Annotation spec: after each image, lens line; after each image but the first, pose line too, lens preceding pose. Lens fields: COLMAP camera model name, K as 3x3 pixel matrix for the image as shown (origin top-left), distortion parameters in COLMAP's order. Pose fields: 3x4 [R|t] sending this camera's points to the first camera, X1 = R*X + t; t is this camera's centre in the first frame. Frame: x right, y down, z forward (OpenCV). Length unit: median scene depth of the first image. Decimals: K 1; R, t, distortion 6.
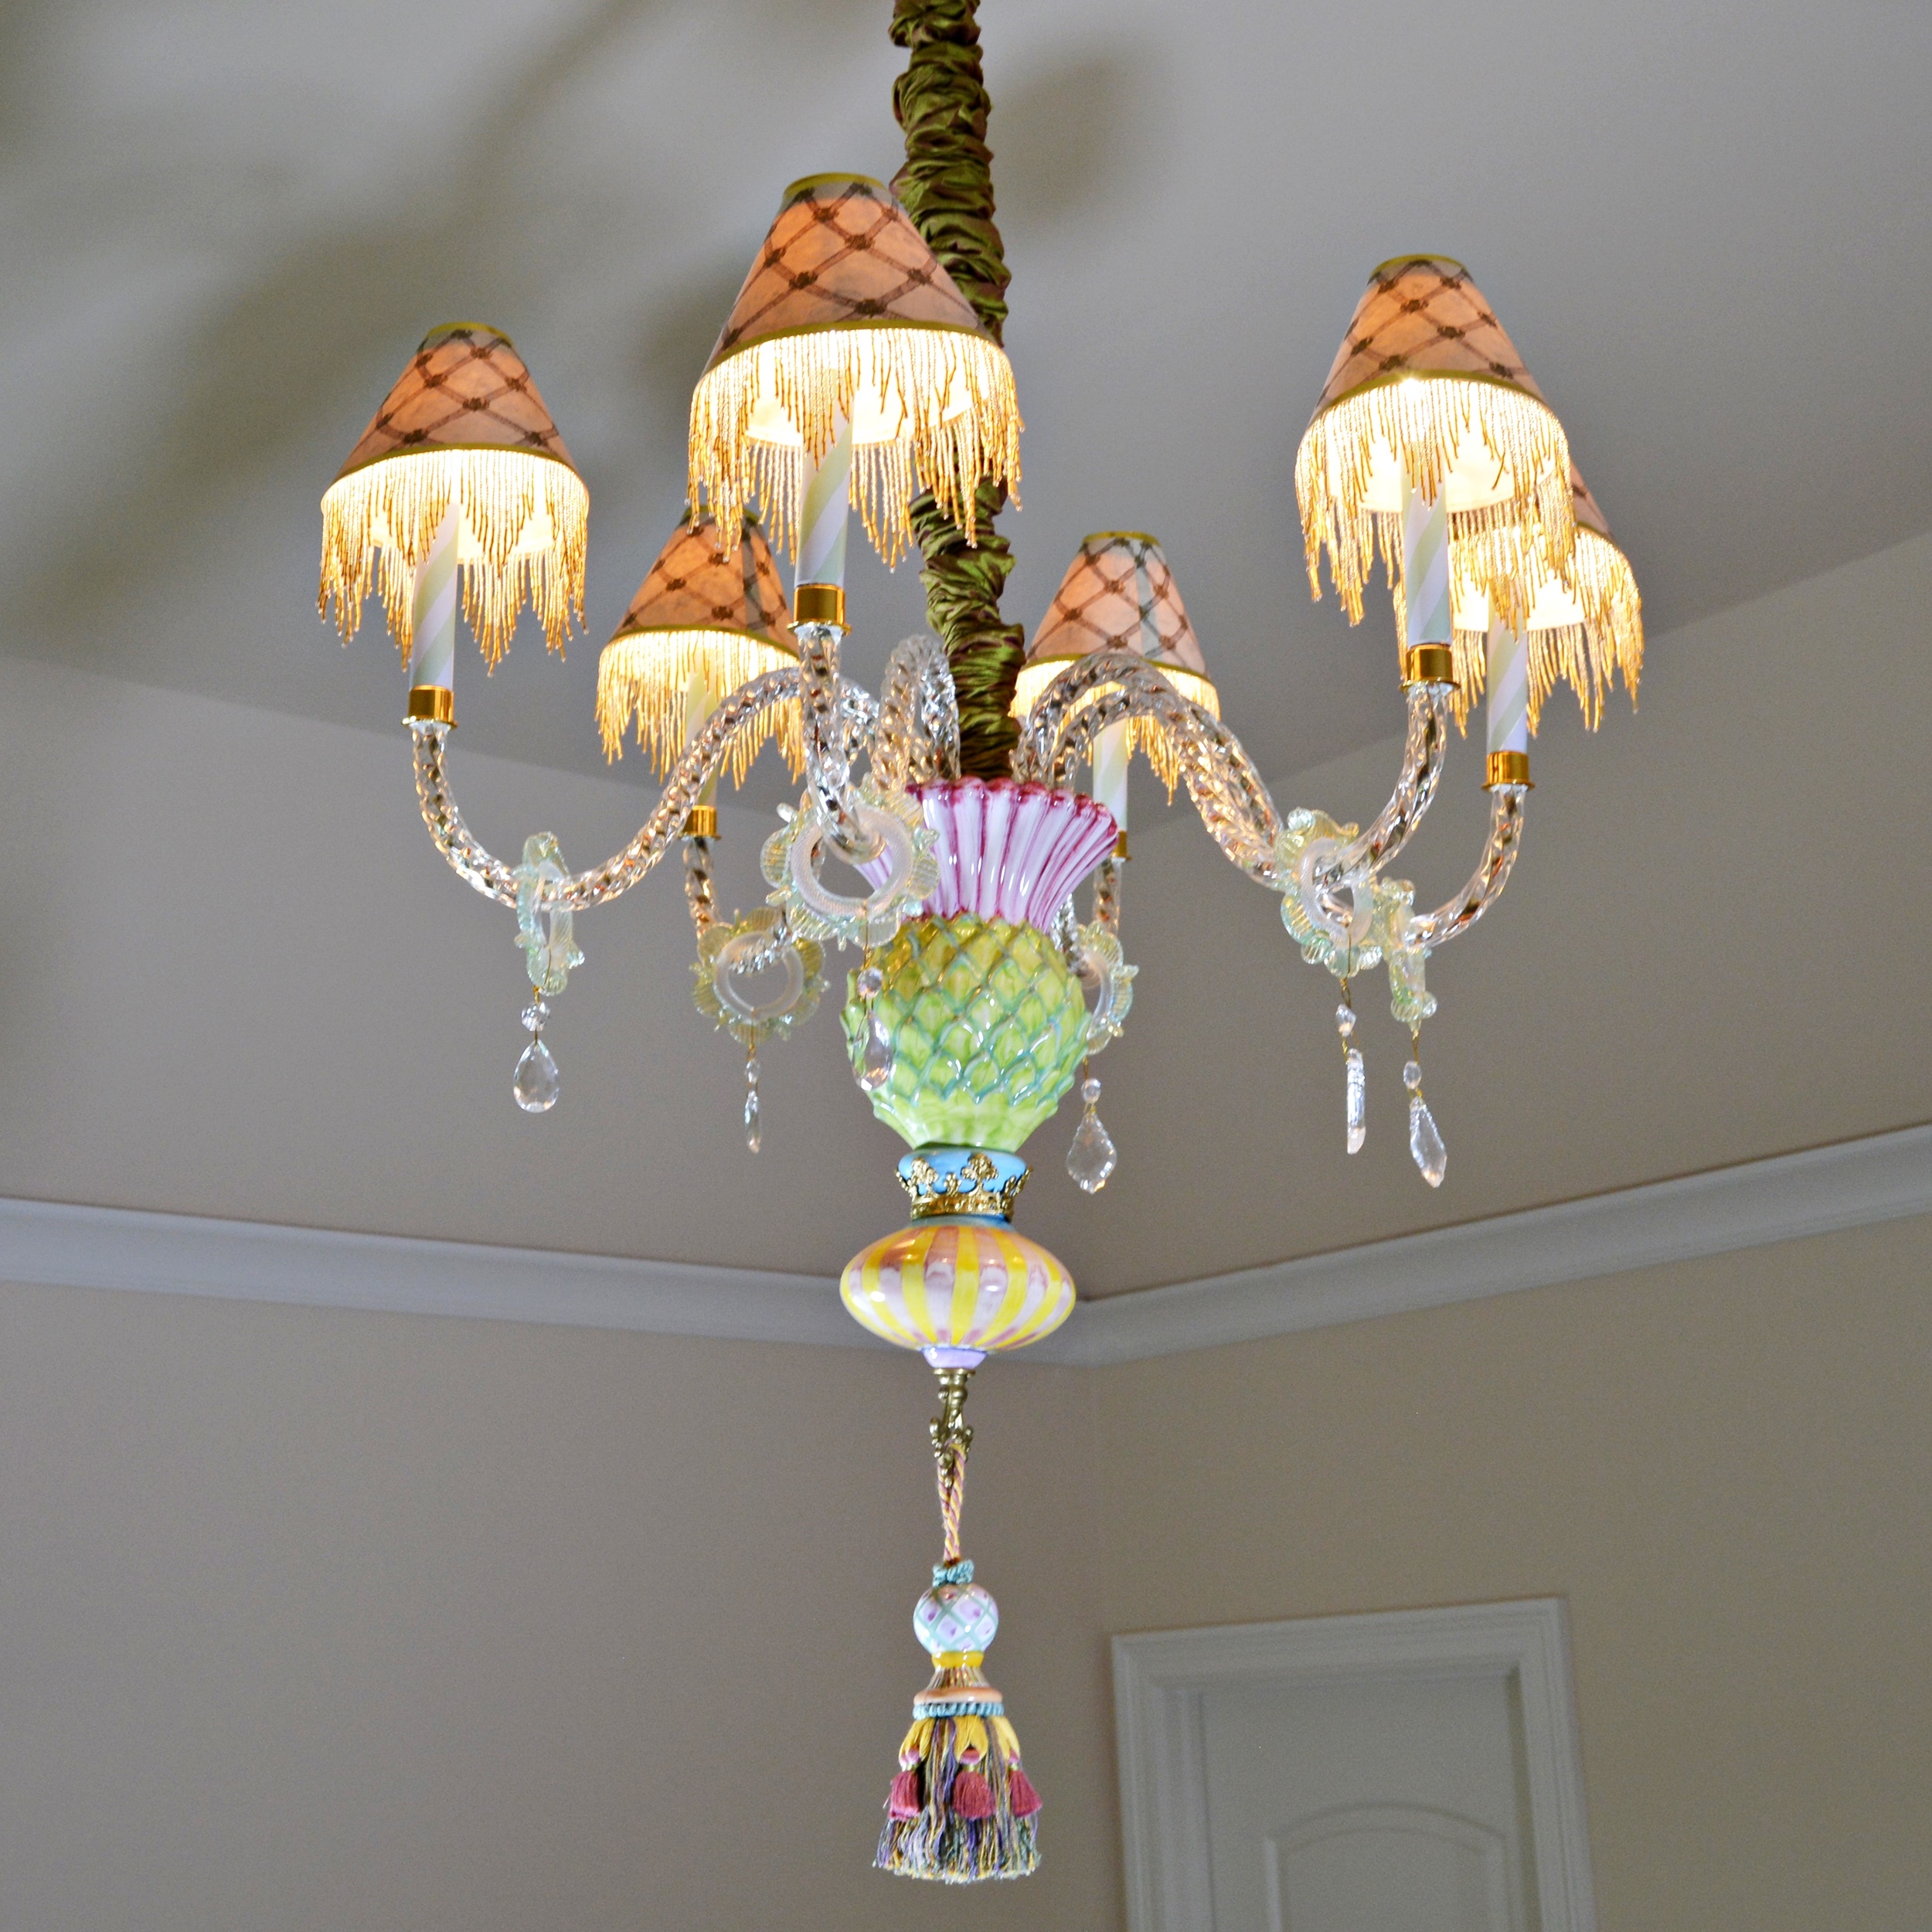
lens RADIAL K [[2793.5, 0, 919.5], [0, 2793.5, 932.5], [0, 0, 1]] dist [-0.089568, -0.029587]
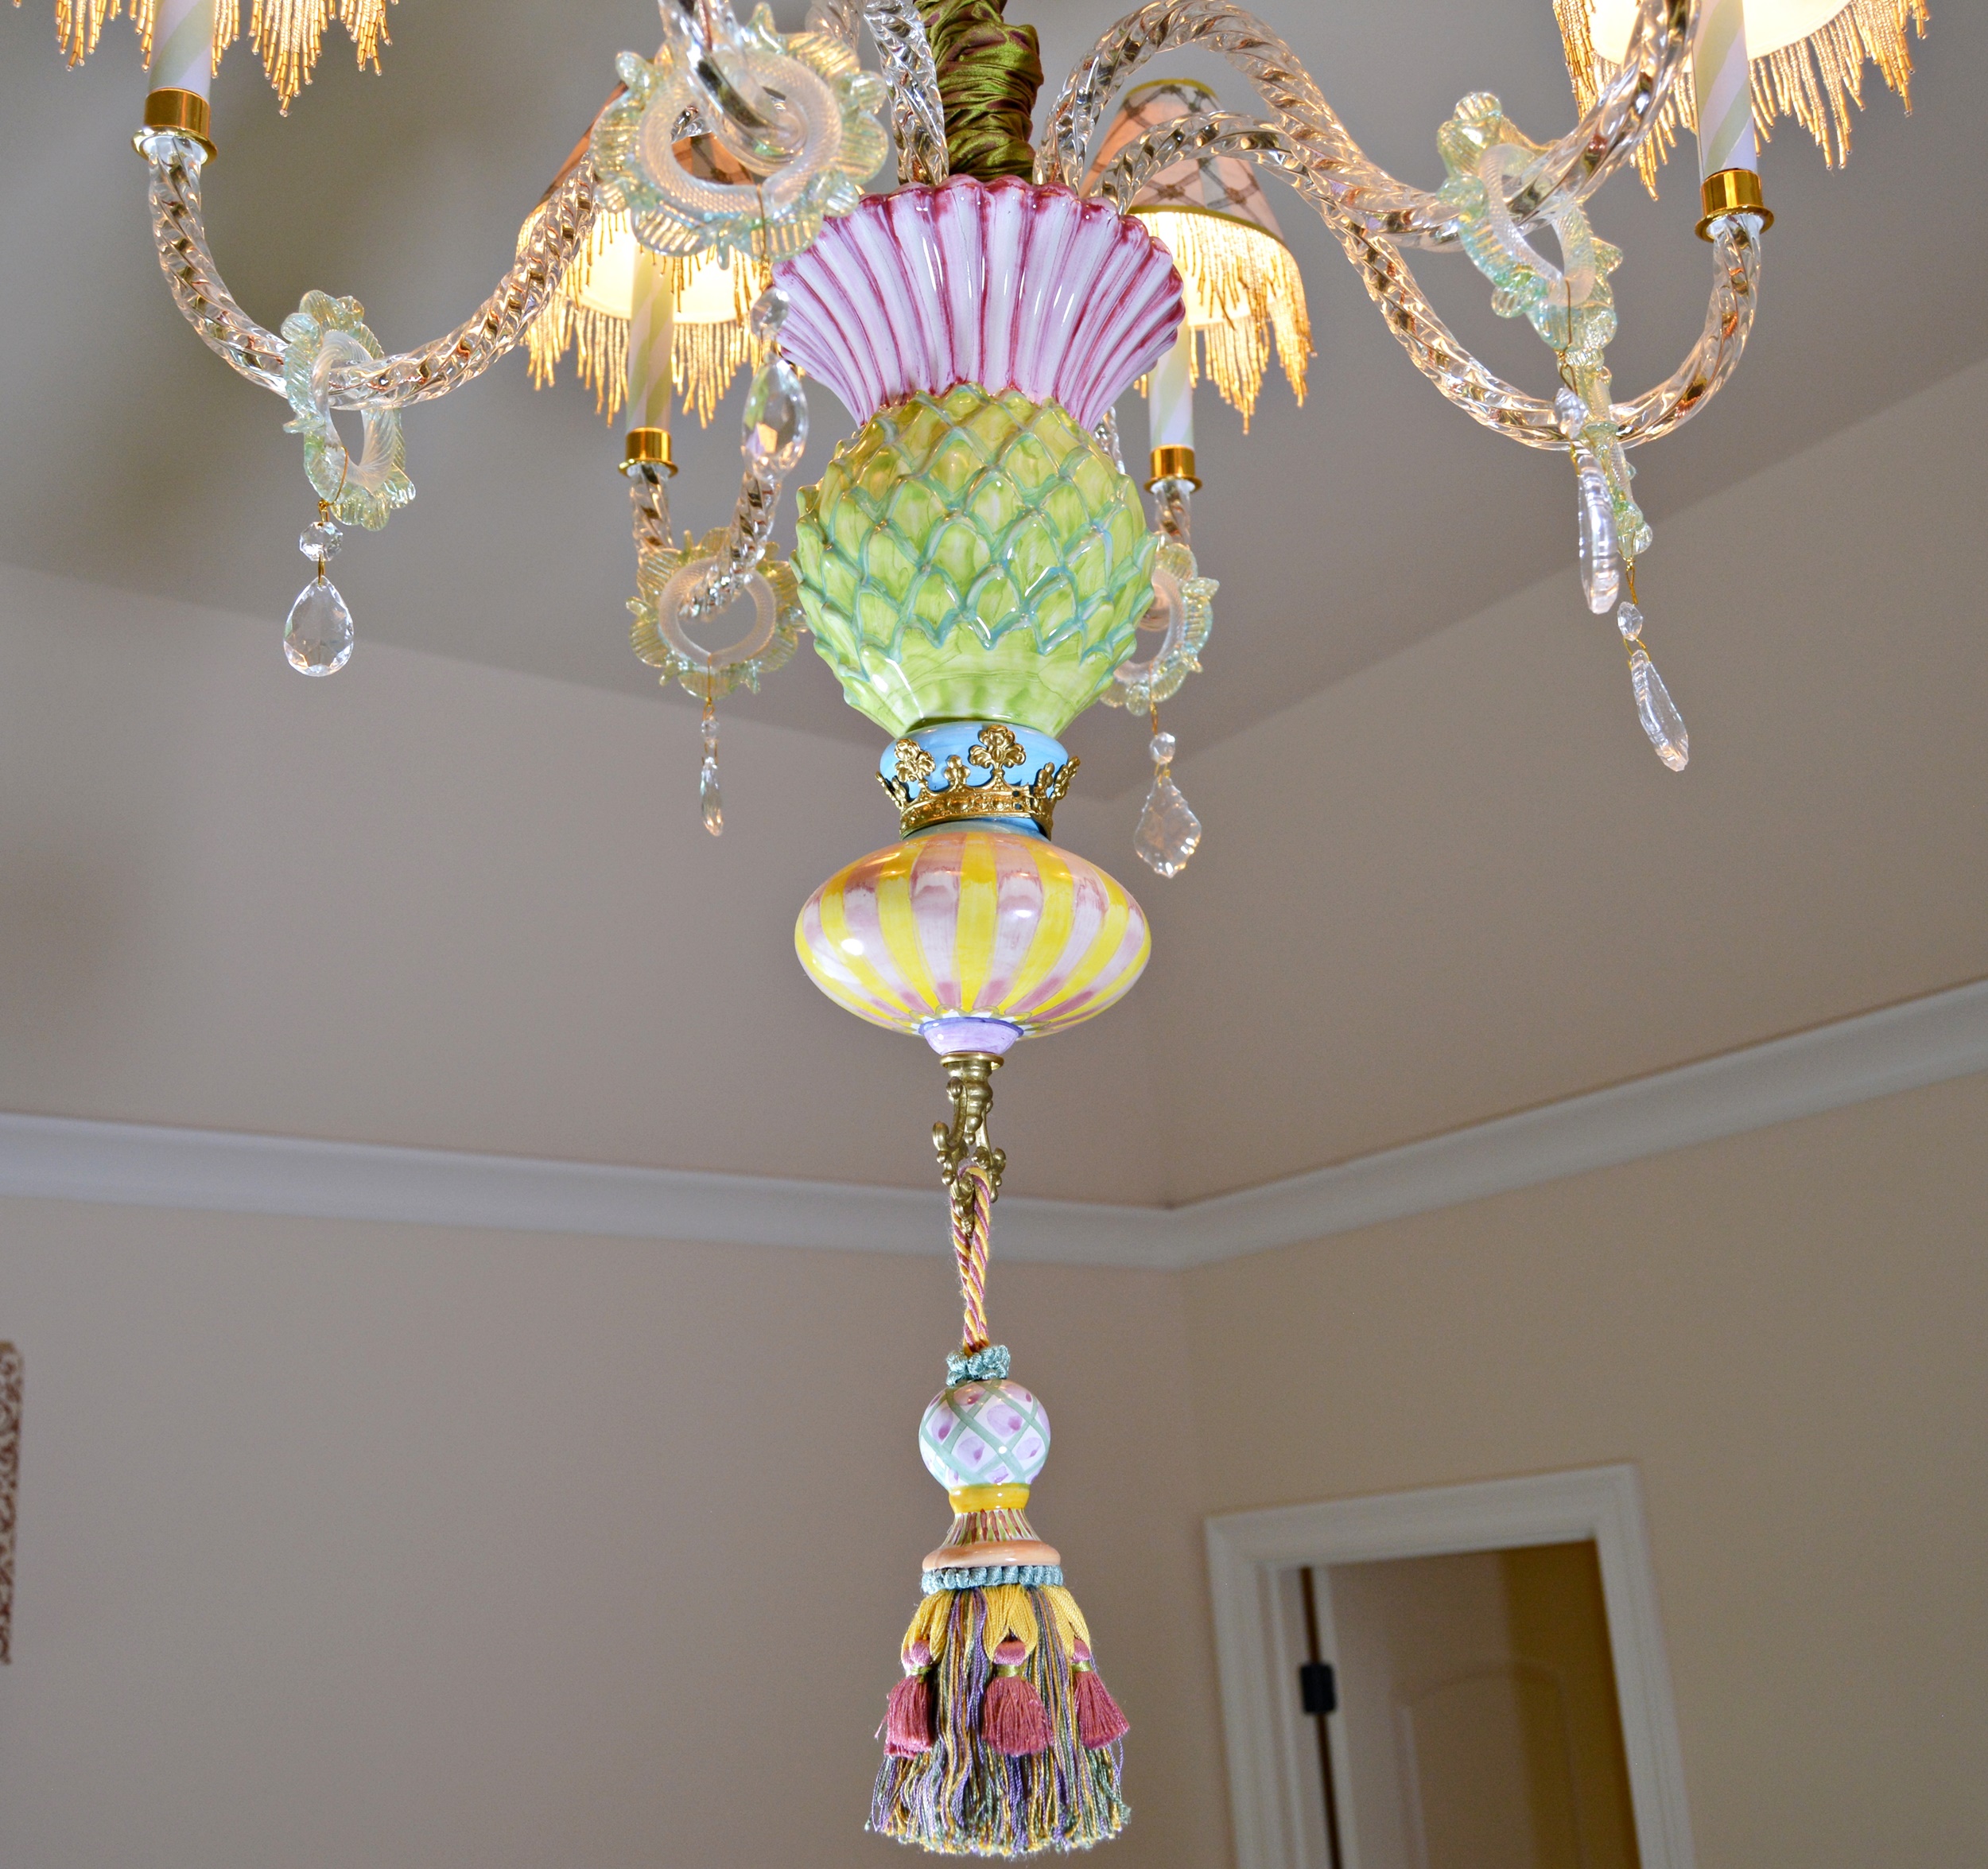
lens RADIAL K [[2179.4, 0, 962.8], [0, 2179.4, 929.2], [0, 0, 1]] dist [-0.096846, 0.037688]
pose [[0.998808, -0.039261, -0.028995, 0.026767], [0.038496, 0.998908, -0.026492, 0.140828], [0.030003, 0.025344, 0.999228, 0.488099]]
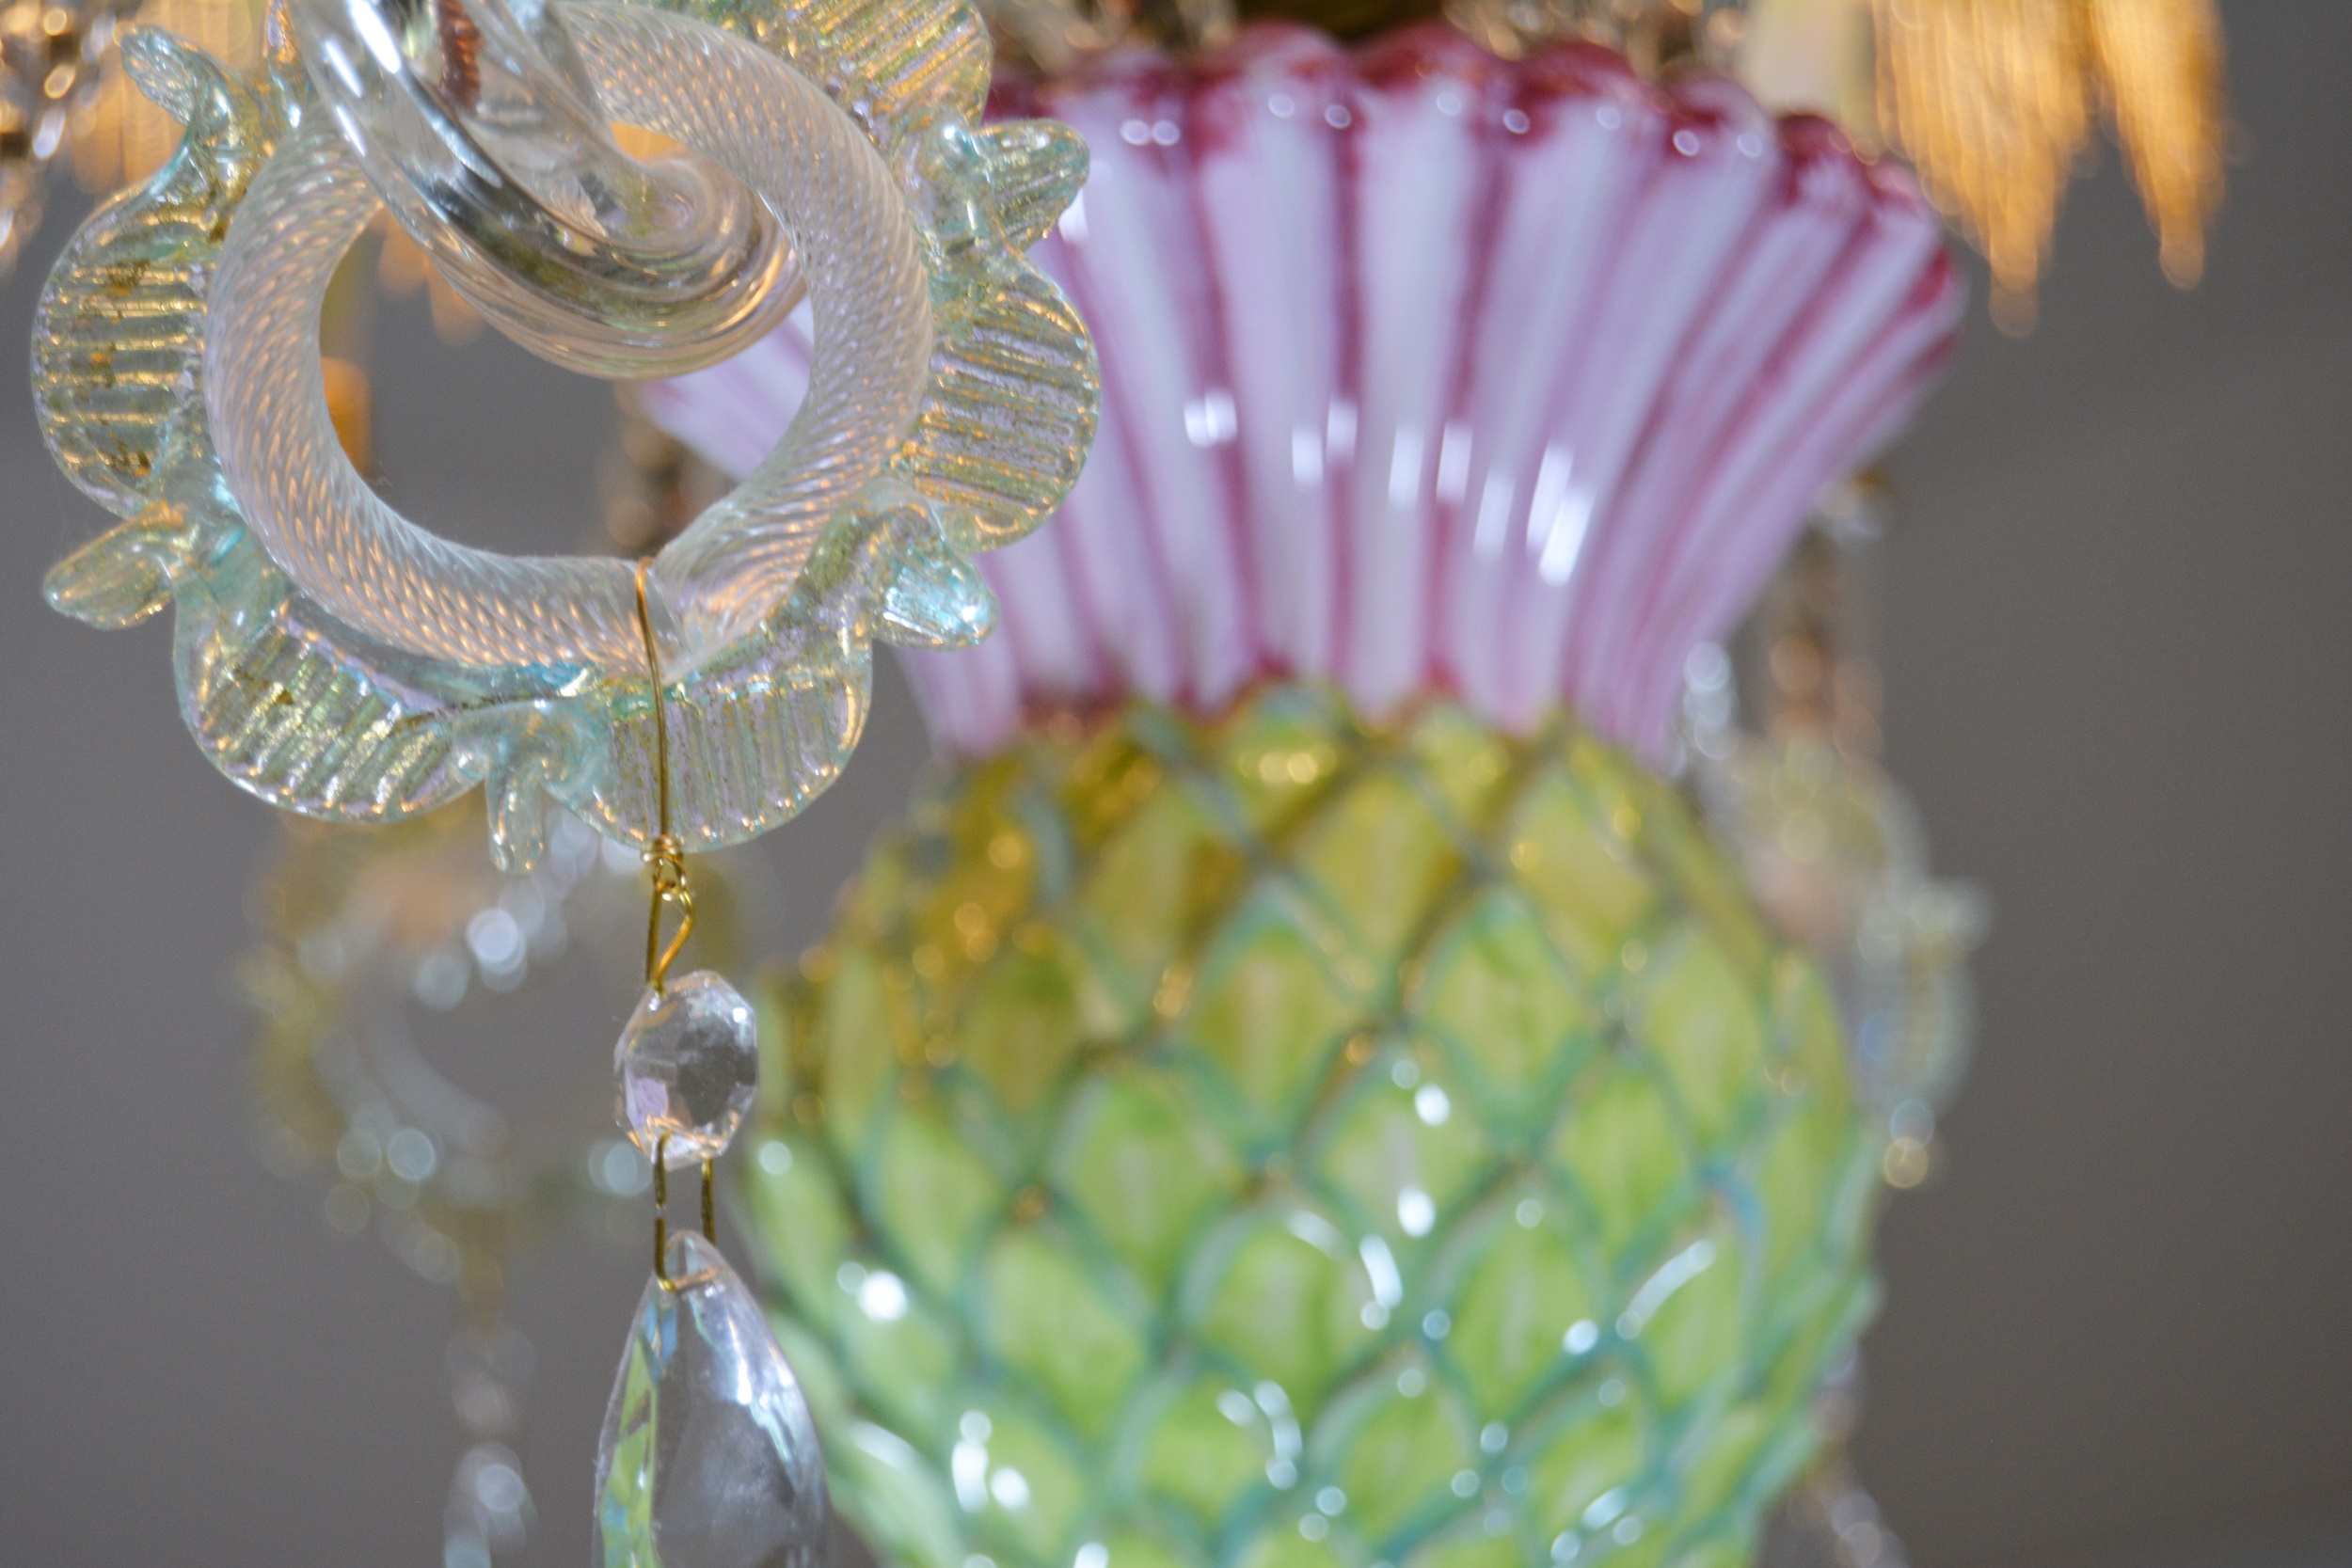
lens RADIAL K [[5169.4, 0, 1173.1], [0, 5169.4, 836.8], [0, 0, 1]] dist [-0.017085, 0.041077]
pose [[0.998886, -0.045215, -0.013485, 0.013095], [0.045159, 0.998970, -0.004429, 0.006322], [0.013671, 0.003815, 0.999899, 0.617186]]
